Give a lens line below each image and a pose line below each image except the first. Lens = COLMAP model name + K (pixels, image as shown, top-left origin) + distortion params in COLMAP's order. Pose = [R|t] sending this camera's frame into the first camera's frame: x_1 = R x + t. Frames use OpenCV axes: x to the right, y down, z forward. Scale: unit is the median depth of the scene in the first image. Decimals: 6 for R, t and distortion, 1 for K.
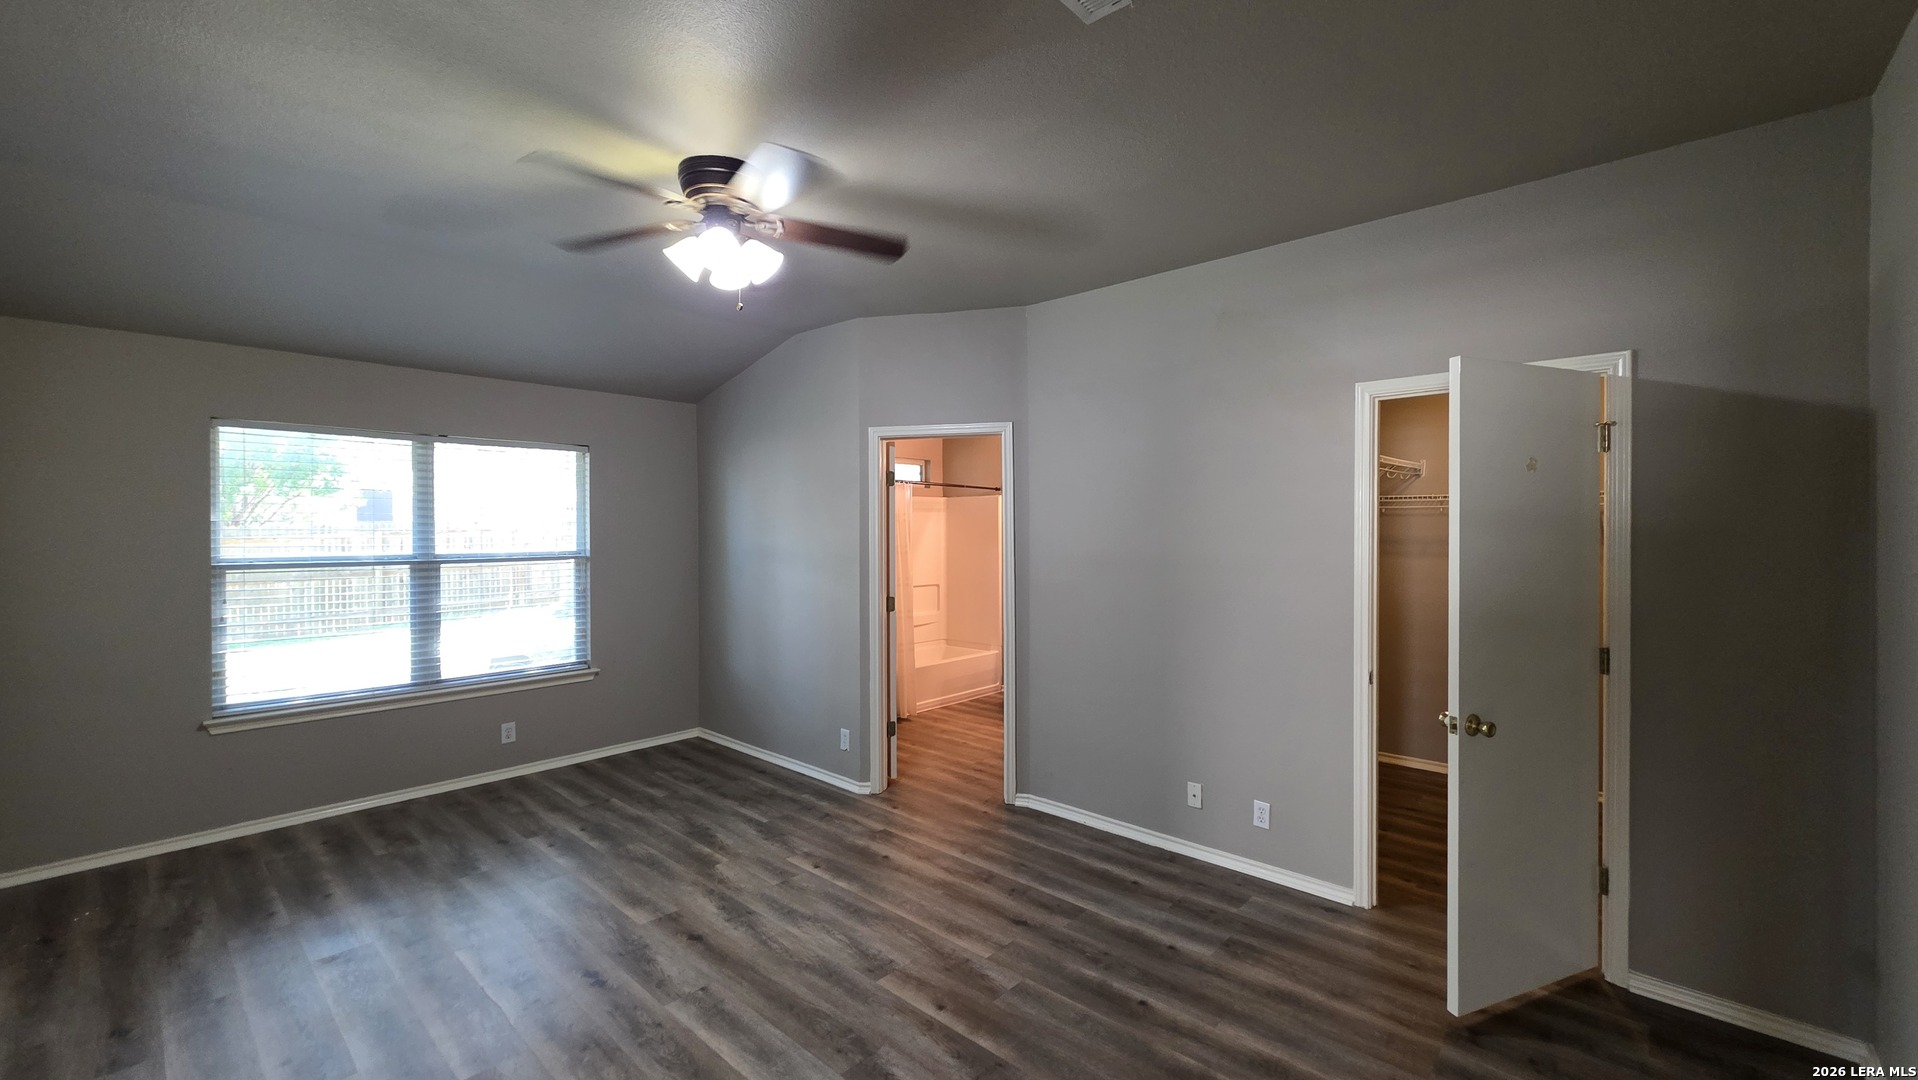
lens RADIAL K [[763.1, 0, 957.0], [0, 763.1, 534.3], [0, 0, 1]] dist [0.001570, 0.000011]
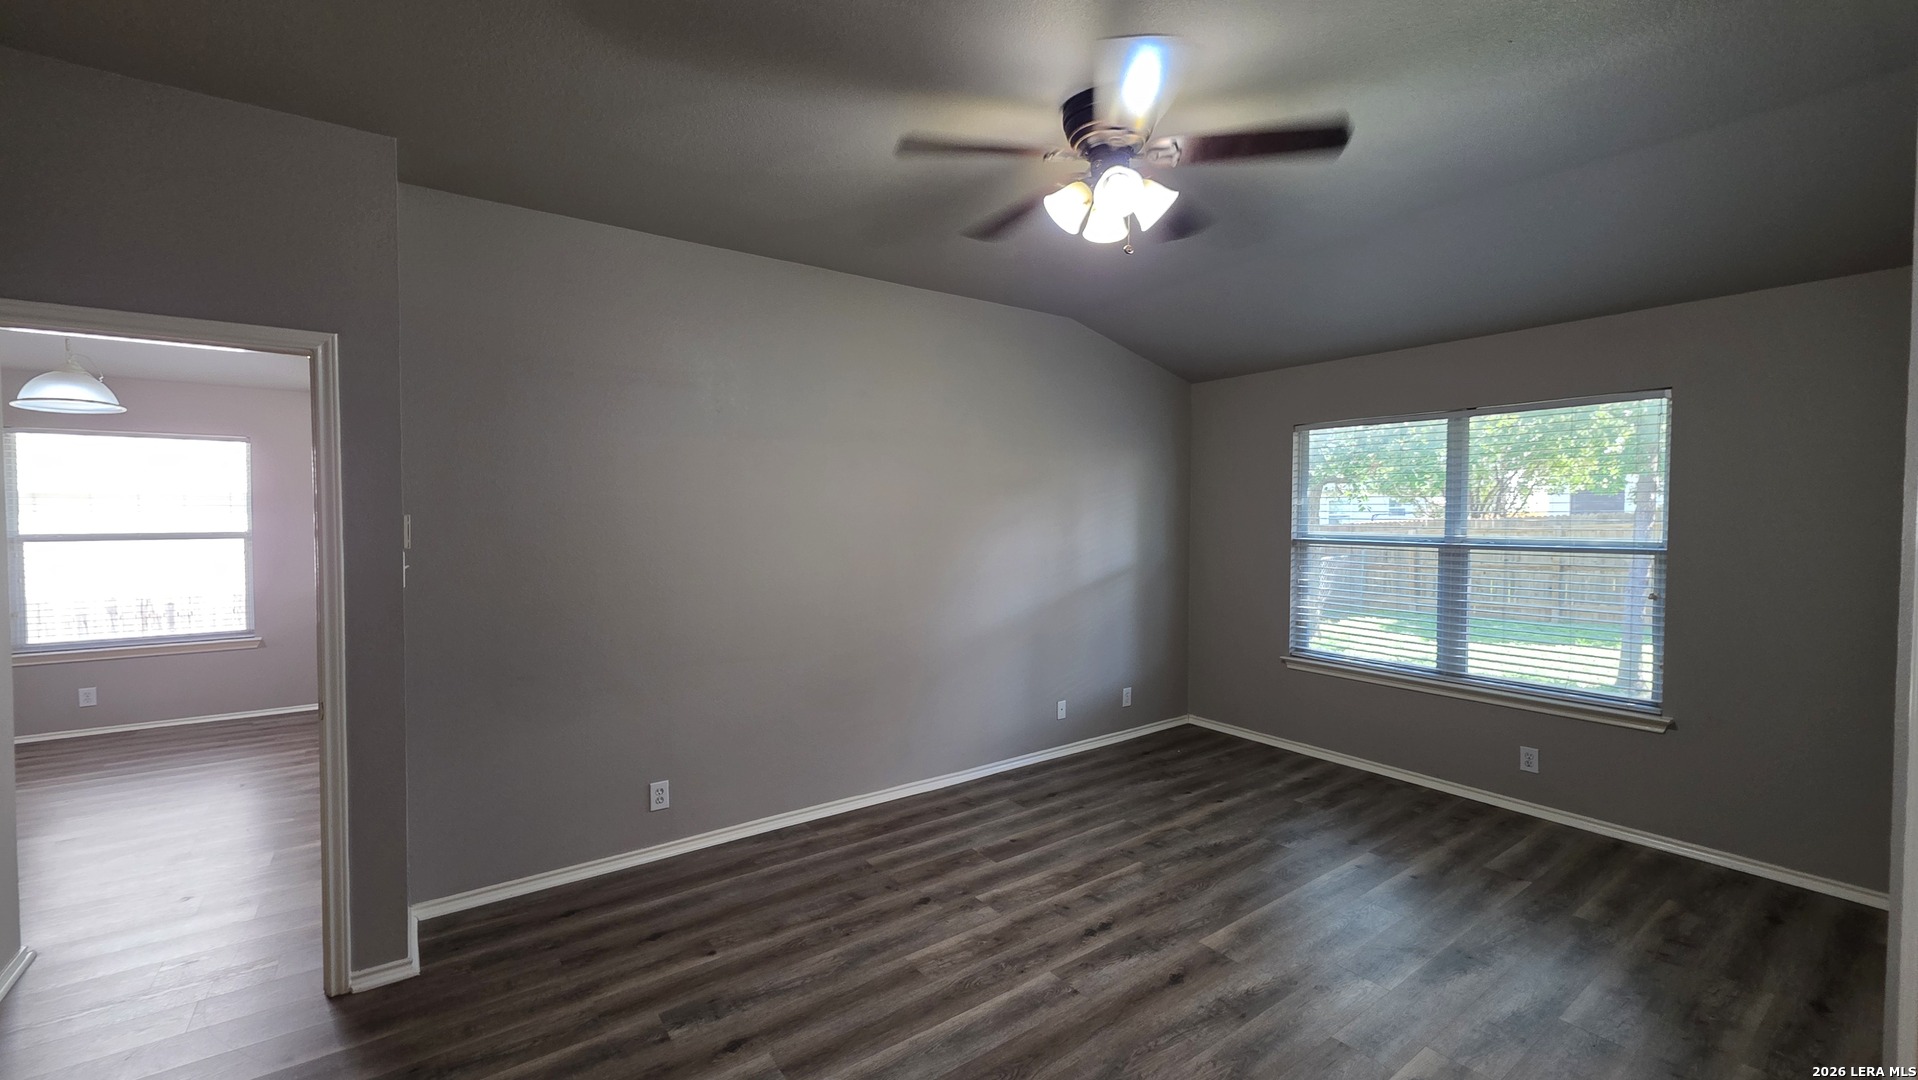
lens RADIAL K [[763.1, 0, 957.0], [0, 763.1, 534.3], [0, 0, 1]] dist [0.001570, 0.000011]
pose [[-0.208093, 0.029025, -0.977678, 0.380878], [-0.002579, 0.999540, 0.030222, -0.005985], [0.978106, 0.008811, -0.207922, 0.640965]]
